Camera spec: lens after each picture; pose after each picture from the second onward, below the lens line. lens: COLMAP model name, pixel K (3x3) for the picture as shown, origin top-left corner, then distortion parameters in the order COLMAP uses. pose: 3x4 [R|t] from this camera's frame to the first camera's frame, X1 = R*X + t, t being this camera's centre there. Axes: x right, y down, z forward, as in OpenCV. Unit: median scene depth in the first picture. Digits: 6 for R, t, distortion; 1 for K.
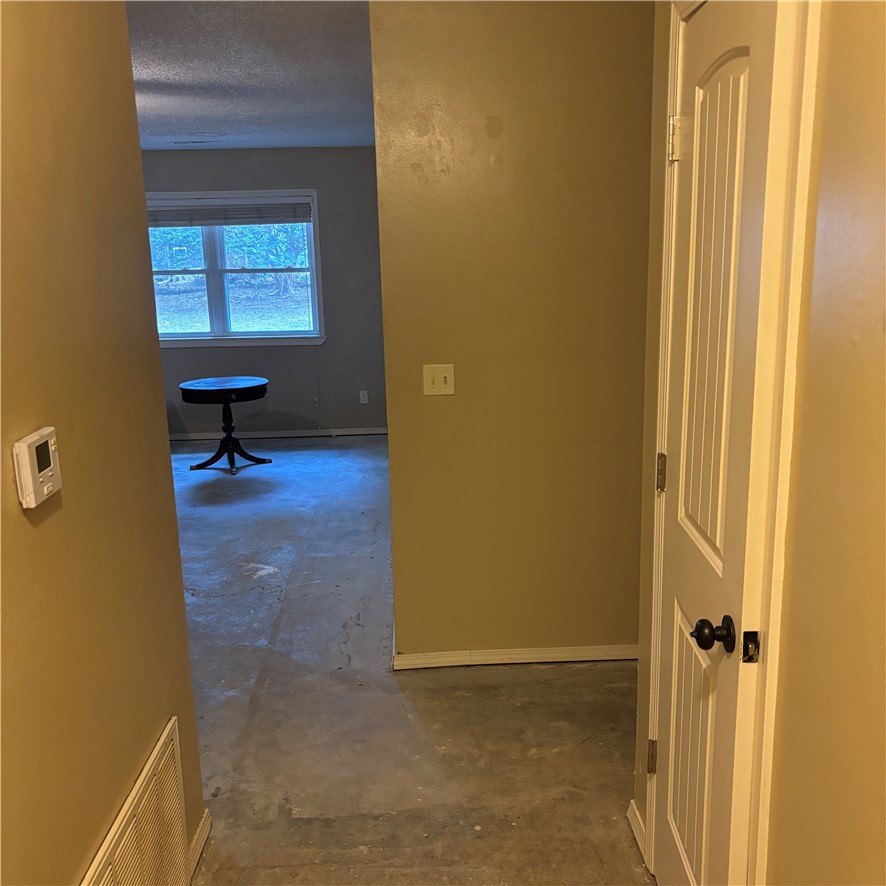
lens RADIAL K [[889.4, 0, 448.0], [0, 889.4, 453.2], [0, 0, 1]] dist [0.139364, -0.406355]
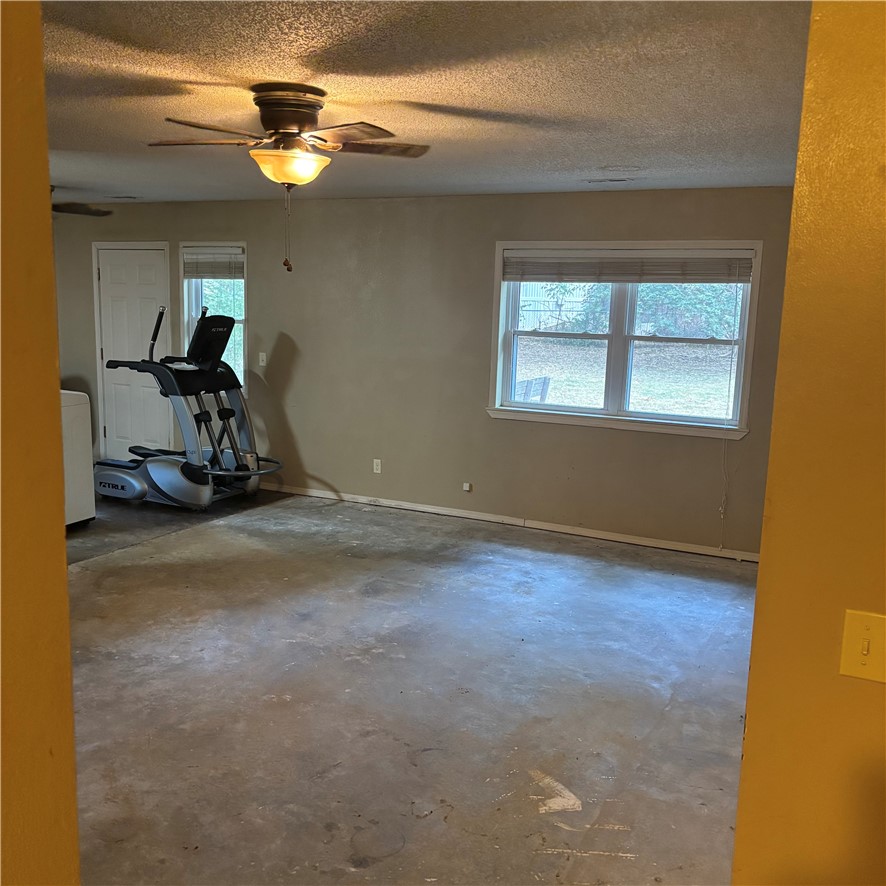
lens RADIAL K [[889.4, 0, 448.0], [0, 889.4, 453.2], [0, 0, 1]] dist [0.139364, -0.406355]
pose [[0.875781, 0.130704, -0.464677, -0.001766], [-0.157556, 0.987323, -0.019233, -0.058591], [0.456273, 0.090056, 0.885271, 0.217168]]
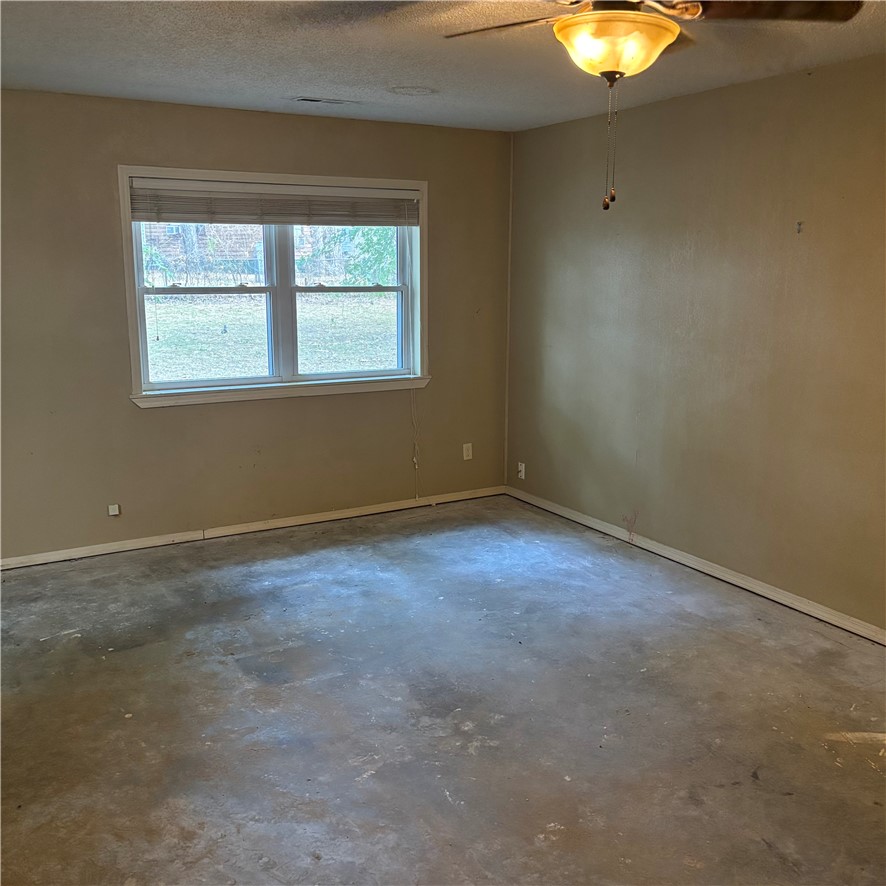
lens RADIAL K [[889.4, 0, 448.0], [0, 889.4, 453.2], [0, 0, 1]] dist [0.139364, -0.406355]
pose [[0.885149, -0.074206, 0.459352, -0.488493], [0.079639, 0.996795, 0.007568, -0.072235], [-0.458441, 0.029884, 0.888222, 0.332839]]
